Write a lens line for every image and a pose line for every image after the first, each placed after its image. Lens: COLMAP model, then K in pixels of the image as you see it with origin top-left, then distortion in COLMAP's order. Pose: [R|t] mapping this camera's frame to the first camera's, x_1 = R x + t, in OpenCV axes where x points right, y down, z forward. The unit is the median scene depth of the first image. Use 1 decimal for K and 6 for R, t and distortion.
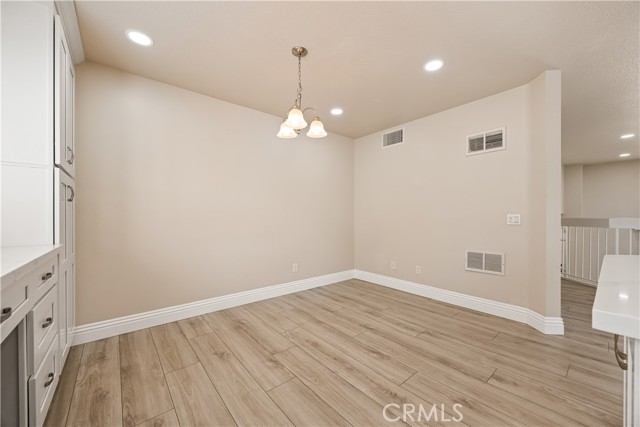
lens RADIAL K [[243.9, 0, 322.3], [0, 243.9, 214.3], [0, 0, 1]] dist [-0.000252, -0.000130]
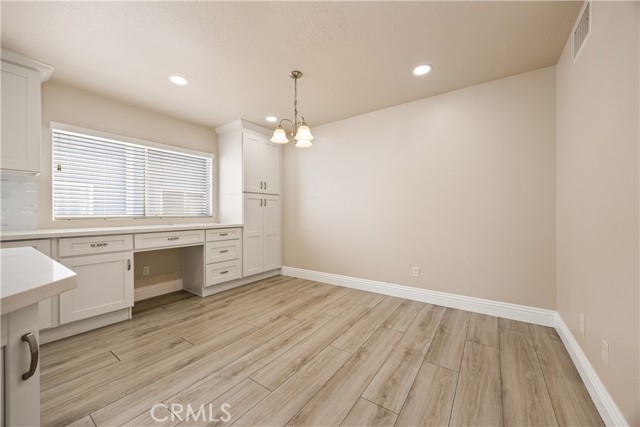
lens RADIAL K [[243.9, 0, 322.3], [0, 243.9, 214.3], [0, 0, 1]] dist [-0.000252, -0.000130]
pose [[0.258603, 0.006192, -0.965964, 0.957407], [0.015166, 0.999830, 0.010469, 0.009804], [0.965865, -0.017357, 0.258465, 0.727650]]
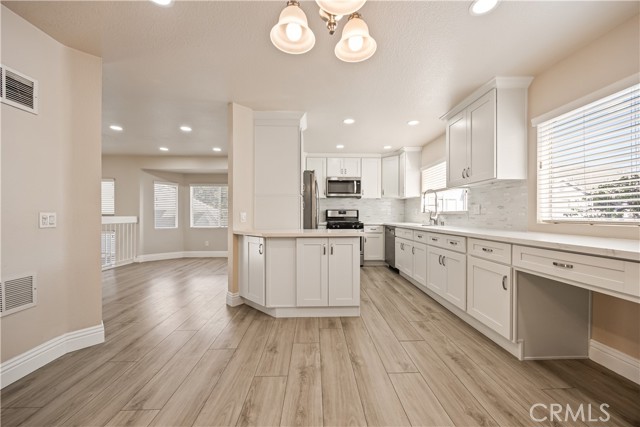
lens RADIAL K [[248.1, 0, 322.6], [0, 248.1, 212.9], [0, 0, 1]] dist [-0.001481, -0.000139]
pose [[-0.786369, 0.007571, 0.617710, -0.326569], [-0.004605, 0.999825, -0.018117, 0.011003], [-0.617739, -0.017091, -0.786197, 1.223535]]
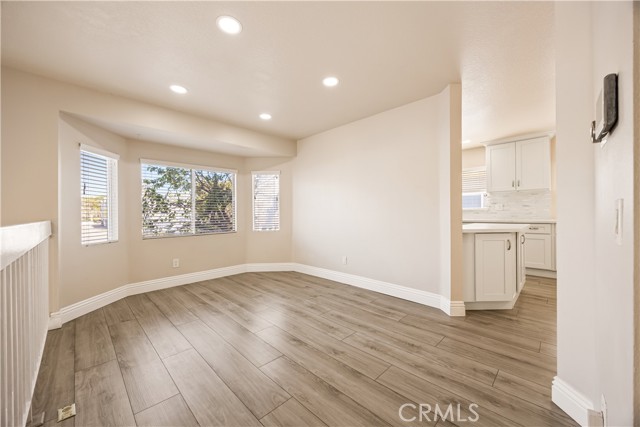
lens RADIAL K [[243.9, 0, 322.3], [0, 243.9, 214.3], [0, 0, 1]] dist [-0.000252, -0.000130]
pose [[-0.995362, 0.016391, -0.094799, 1.596556], [0.016934, 0.999844, -0.004924, 0.007597], [0.094703, -0.006506, -0.995484, 1.542973]]
